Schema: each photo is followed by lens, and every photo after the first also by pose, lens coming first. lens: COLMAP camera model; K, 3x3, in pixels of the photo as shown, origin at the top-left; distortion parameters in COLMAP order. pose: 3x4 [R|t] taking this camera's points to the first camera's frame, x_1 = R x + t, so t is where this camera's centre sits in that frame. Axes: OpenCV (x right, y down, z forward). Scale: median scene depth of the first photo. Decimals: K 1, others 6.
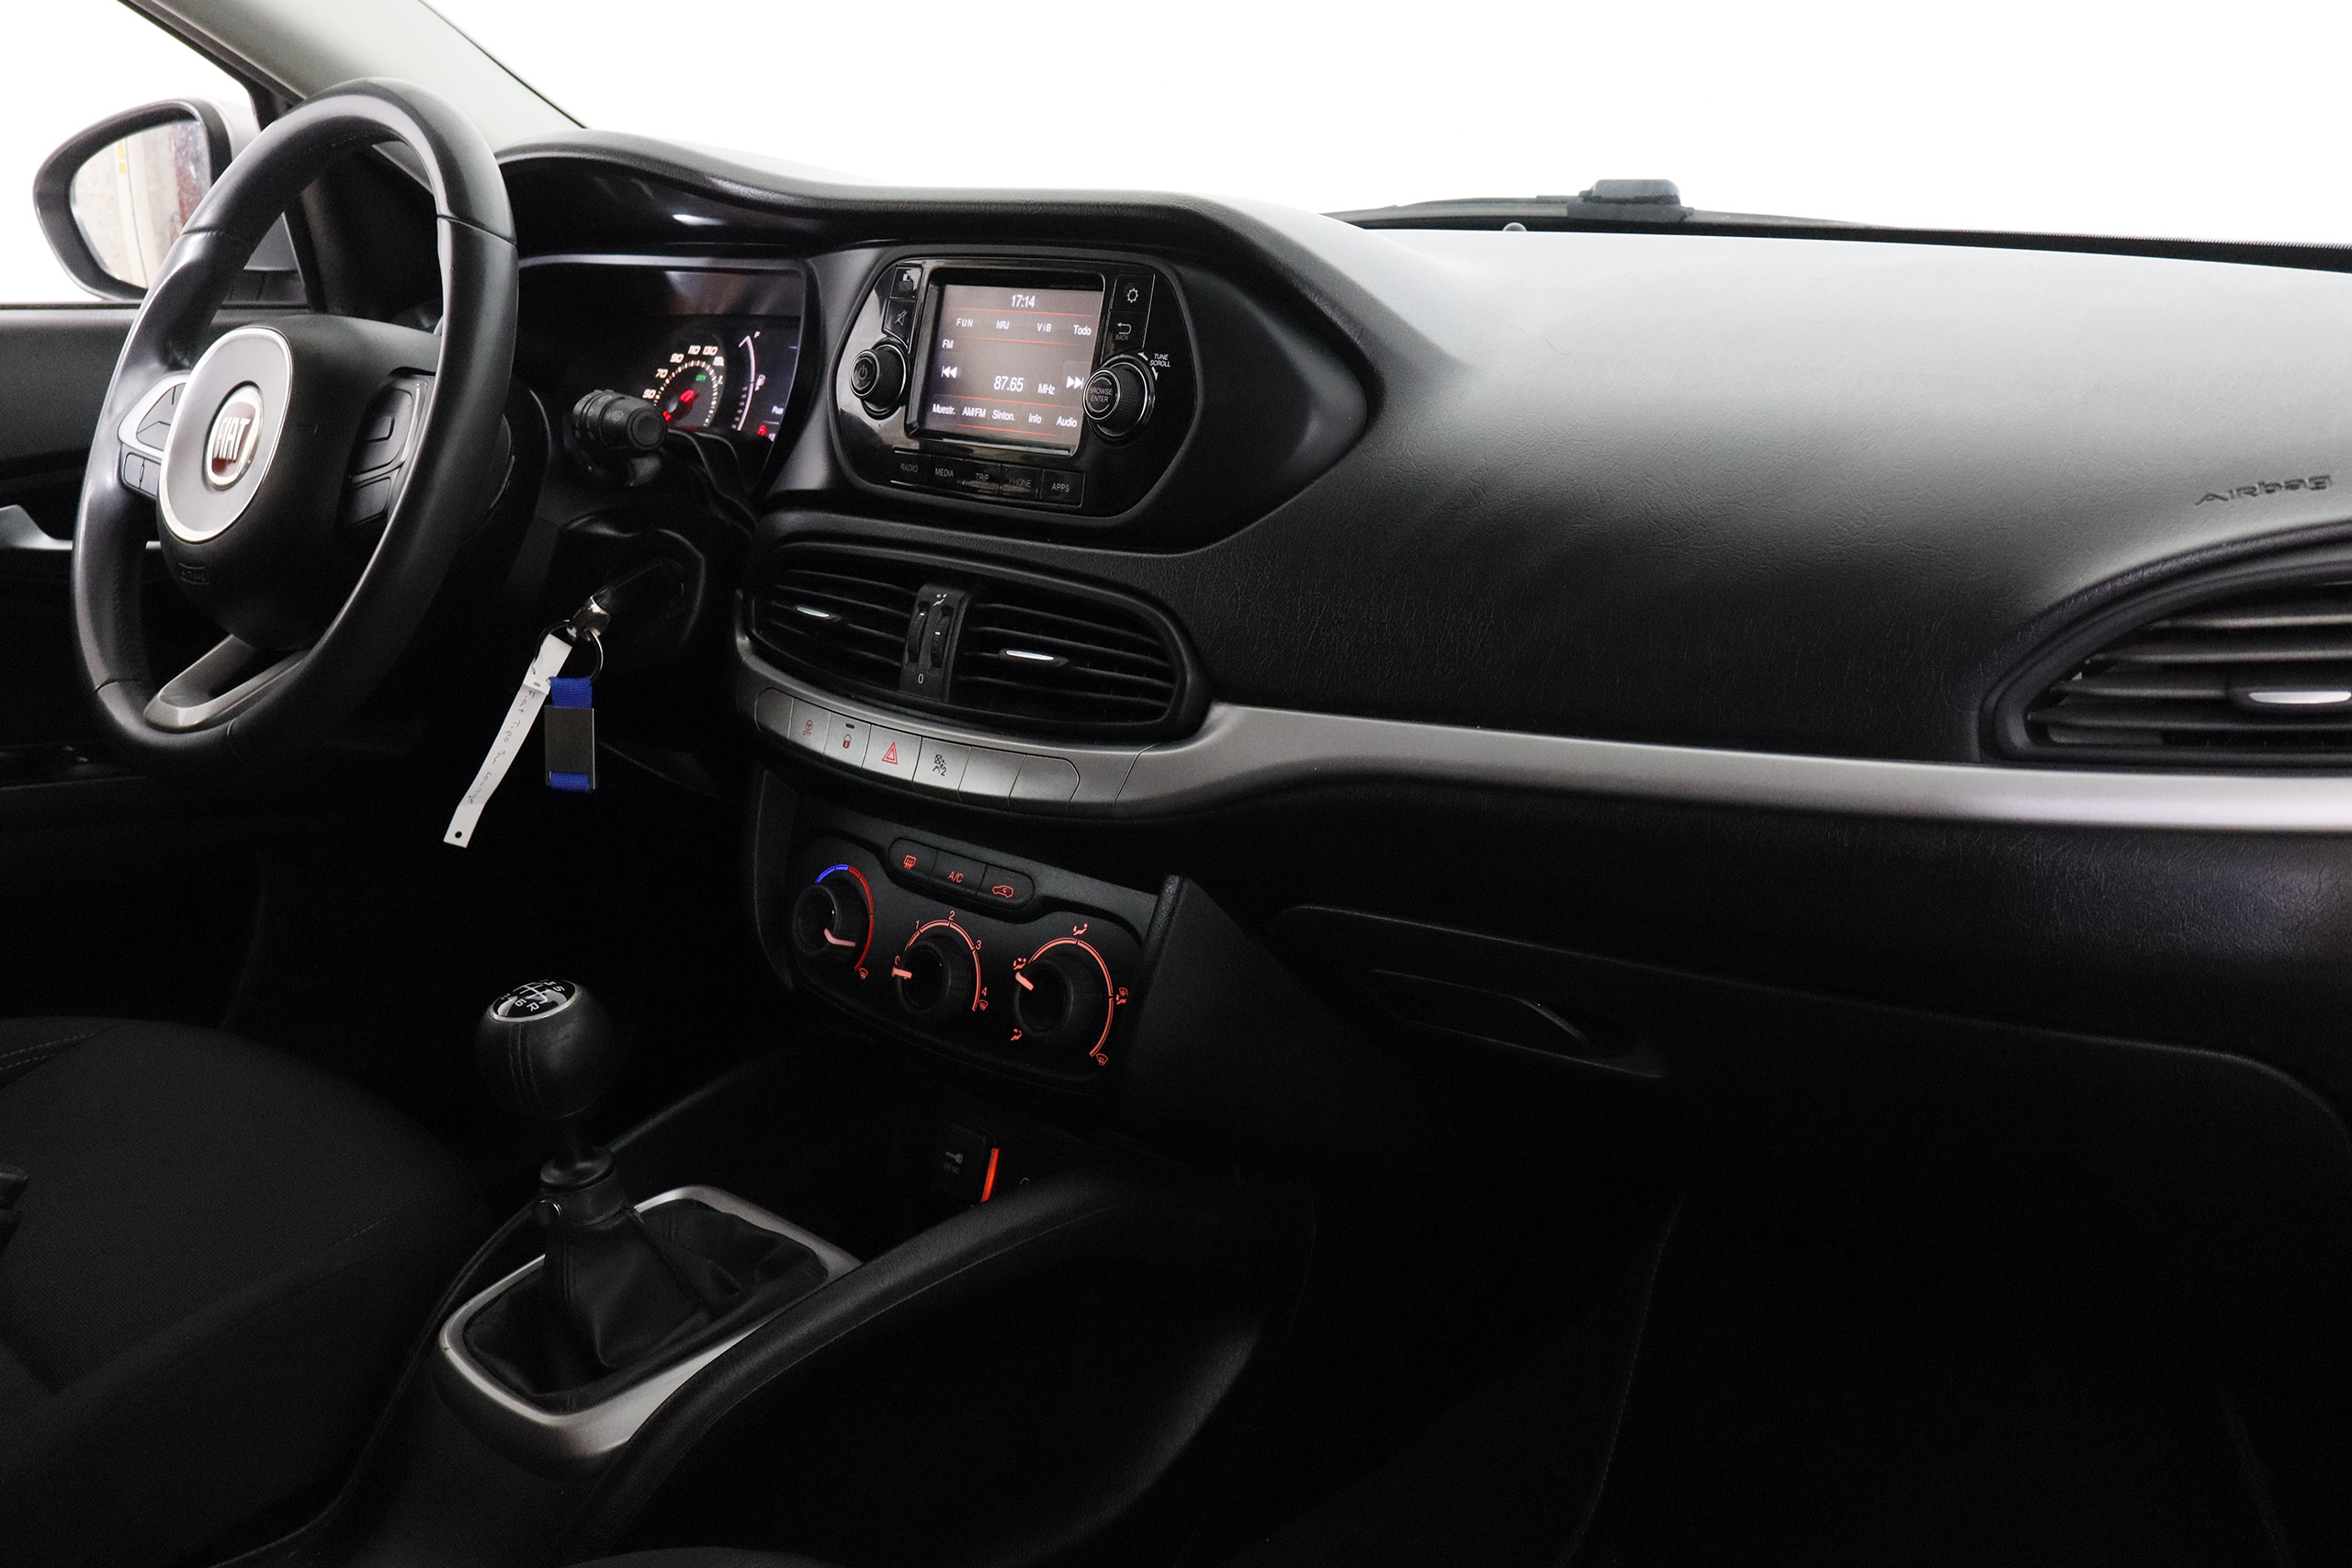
lens RADIAL K [[2226.0, 0, 1176.0], [0, 2226.0, 784.0], [0, 0, 1]] dist [-0.001434, -0.001012]
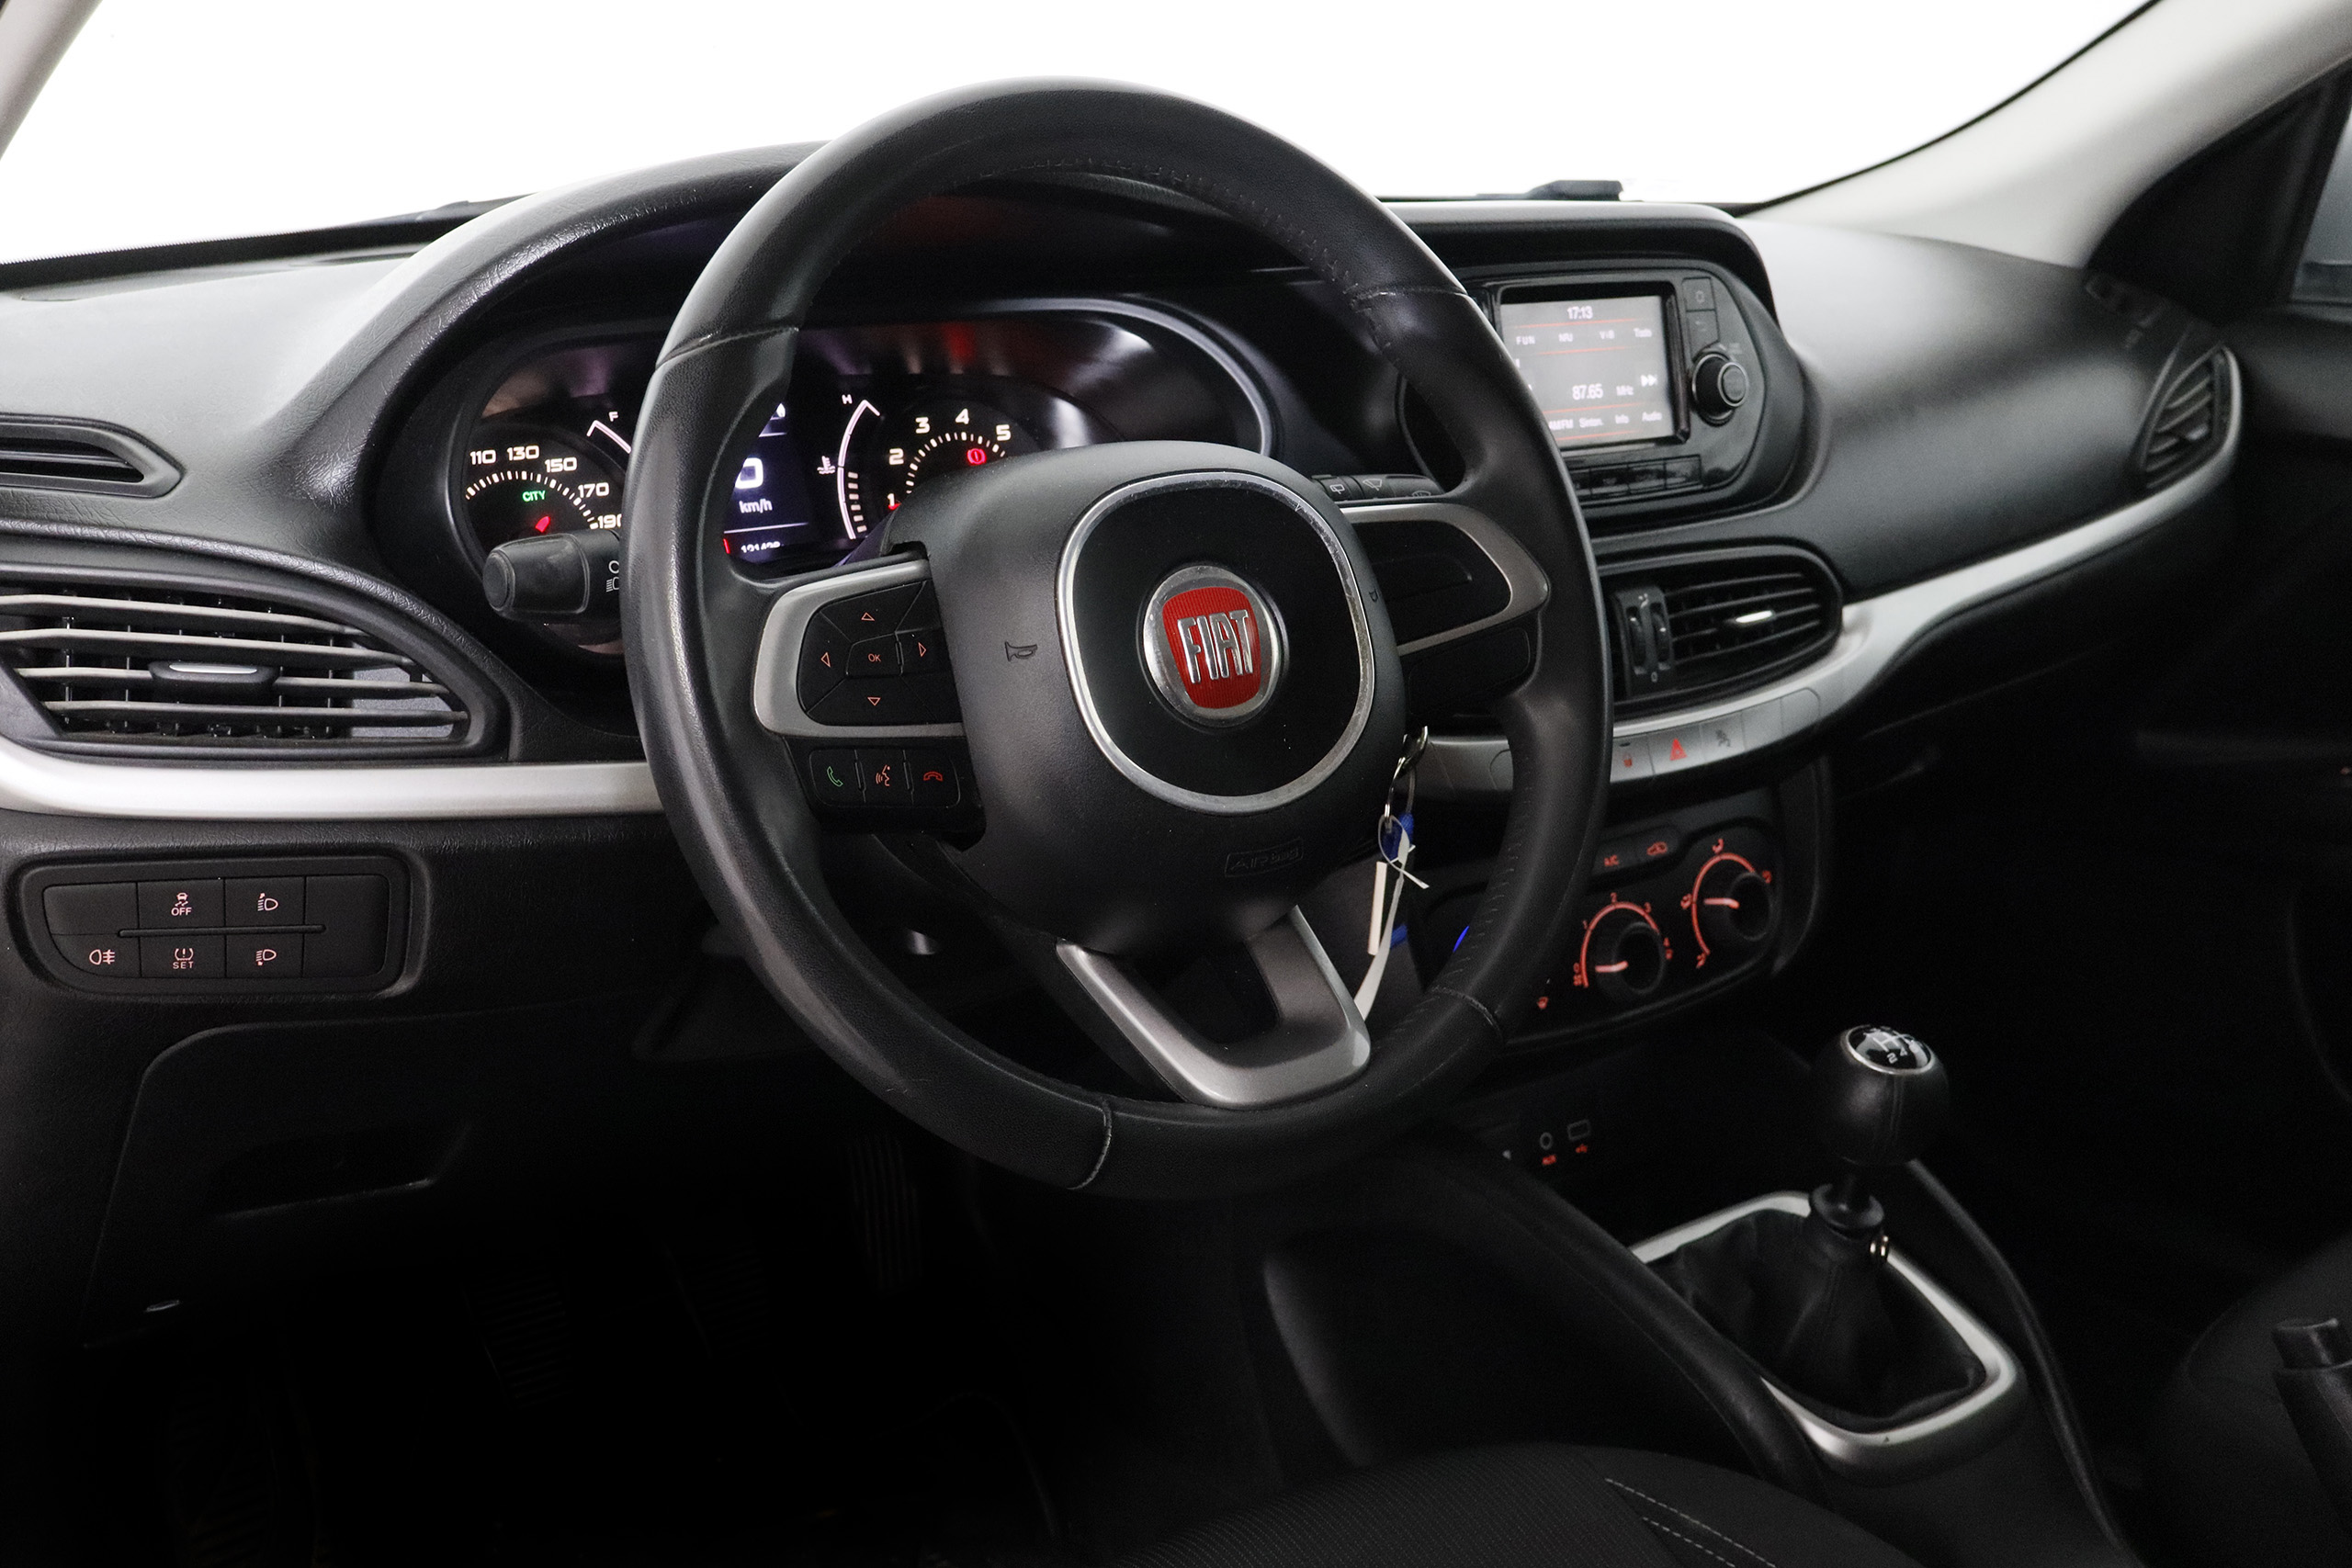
lens RADIAL K [[2332.5, 0, 1176.0], [0, 2332.5, 784.0], [0, 0, 1]] dist [0.000890, 0.002596]
pose [[0.187320, -0.291827, 0.937949, -1.202356], [0.234701, 0.940492, 0.245746, -0.323175], [-0.953848, 0.174104, 0.244665, 0.952072]]
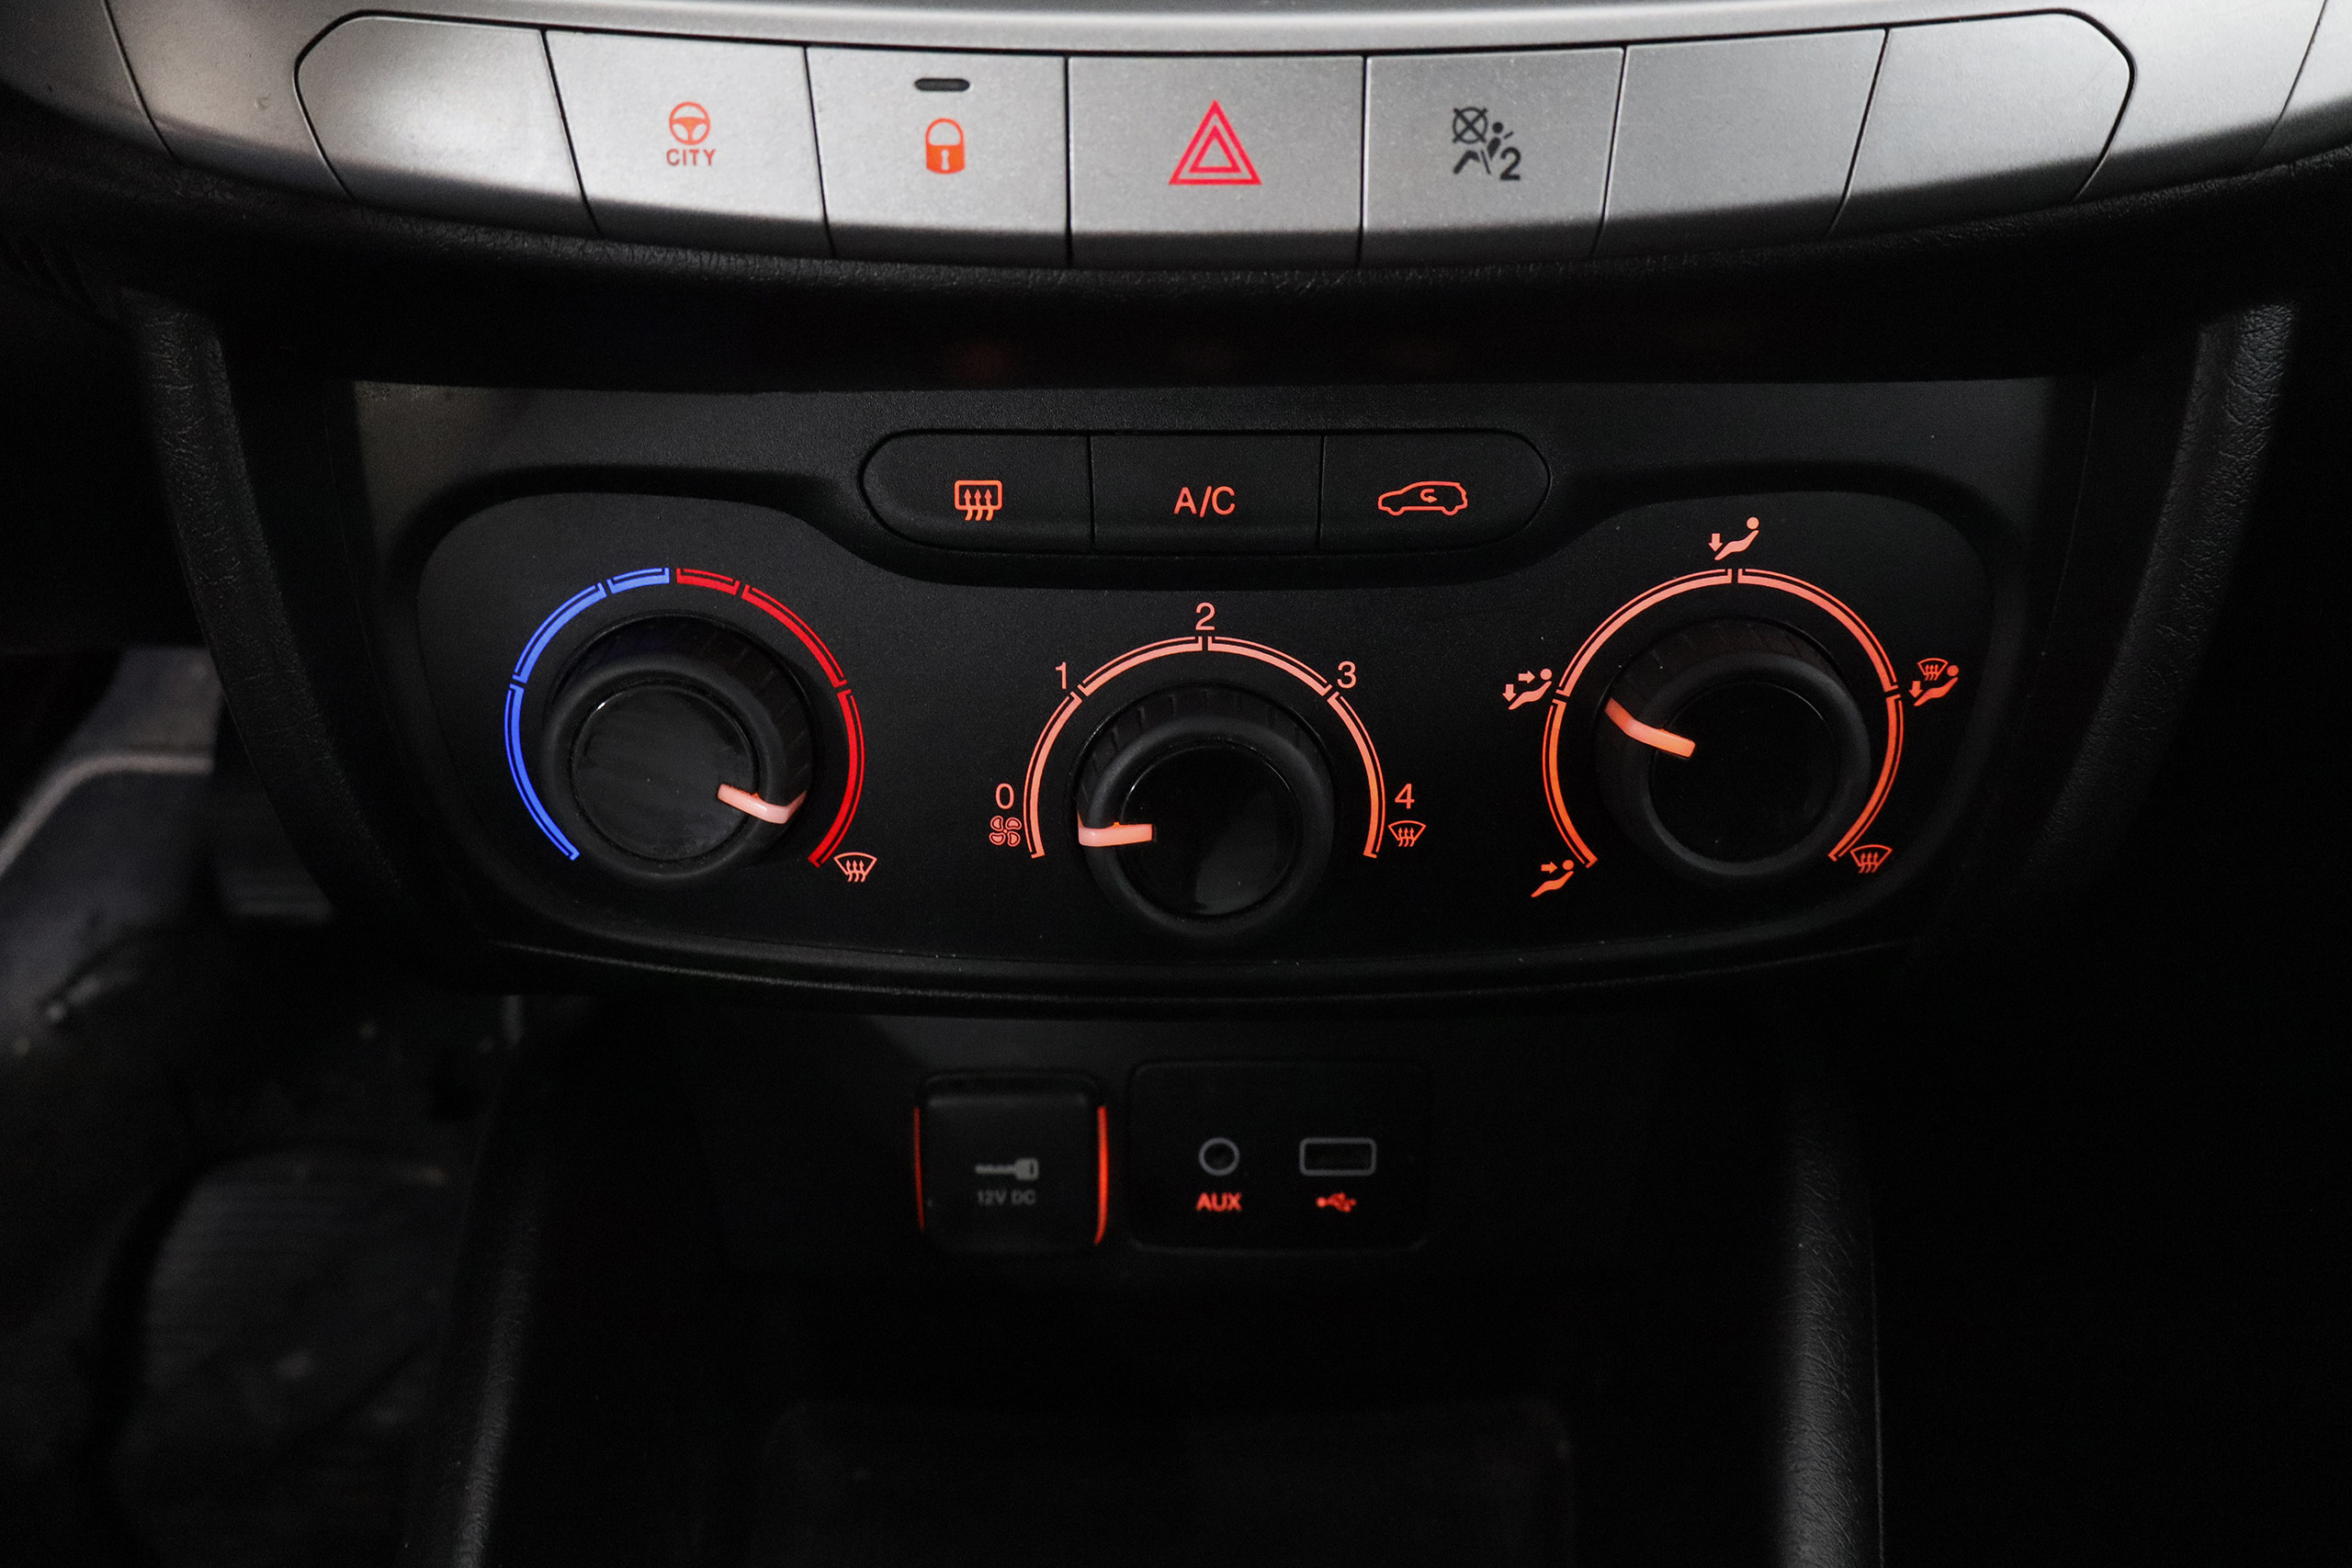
lens RADIAL K [[2332.5, 0, 1176.0], [0, 2332.5, 784.0], [0, 0, 1]] dist [0.000890, 0.002596]
pose [[0.719033, -0.392542, 0.573500, -0.320553], [0.174403, 0.900720, 0.397852, -0.057567], [-0.672737, -0.186049, 0.716108, 0.781606]]
